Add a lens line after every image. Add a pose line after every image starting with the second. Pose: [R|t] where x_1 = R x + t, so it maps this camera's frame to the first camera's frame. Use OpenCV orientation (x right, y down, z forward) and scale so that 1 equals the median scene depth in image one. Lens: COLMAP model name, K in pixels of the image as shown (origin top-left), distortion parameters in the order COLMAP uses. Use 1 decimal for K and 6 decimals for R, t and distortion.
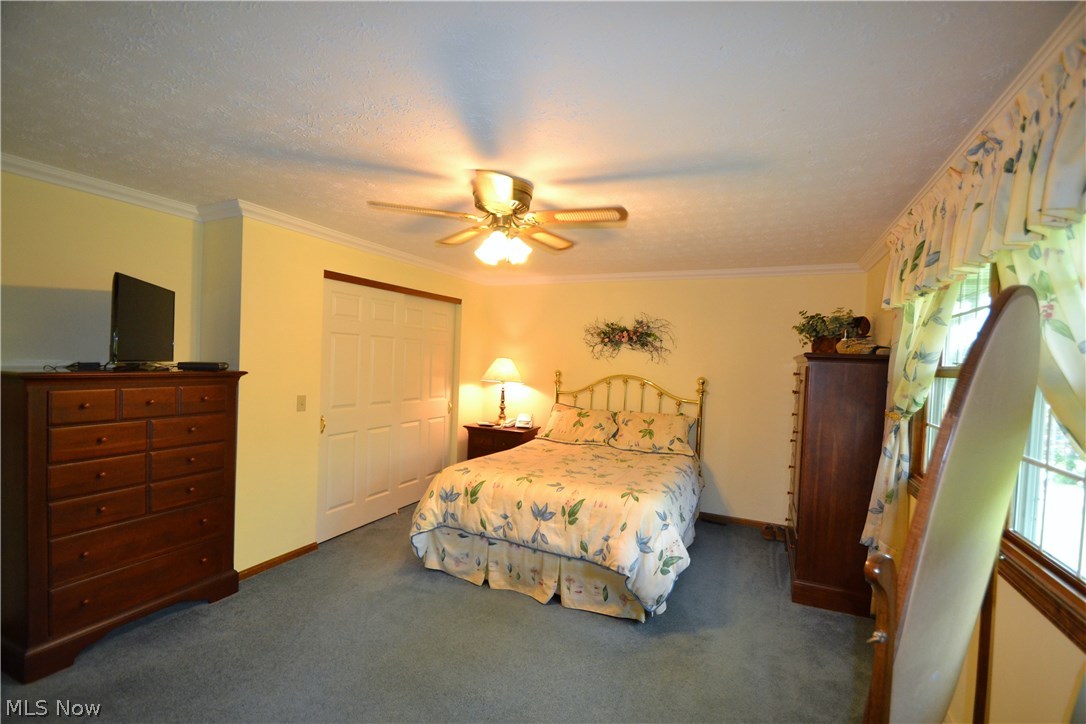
lens RADIAL K [[484.8, 0, 547.2], [0, 484.8, 371.9], [0, 0, 1]] dist [0.013072, -0.019469]
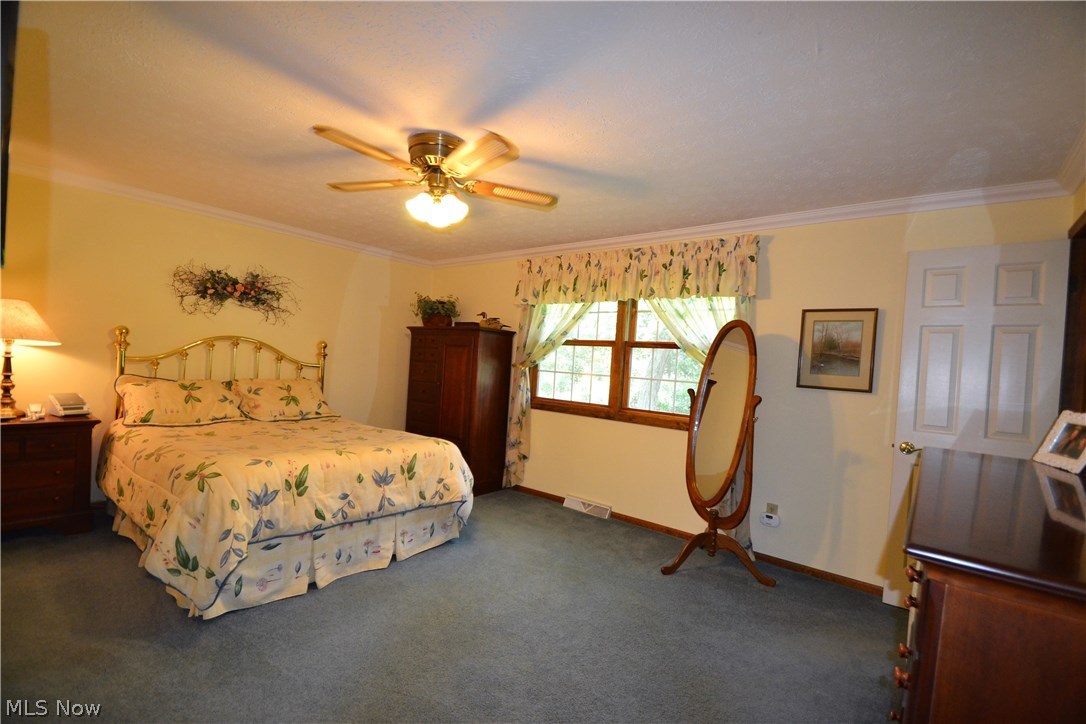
lens RADIAL K [[484.8, 0, 547.2], [0, 484.8, 371.9], [0, 0, 1]] dist [0.013072, -0.019469]
pose [[0.240811, -0.039765, 0.969757, -0.815197], [-0.028027, 0.998459, 0.047902, 0.019794], [-0.970167, -0.038715, 0.239325, 0.427988]]
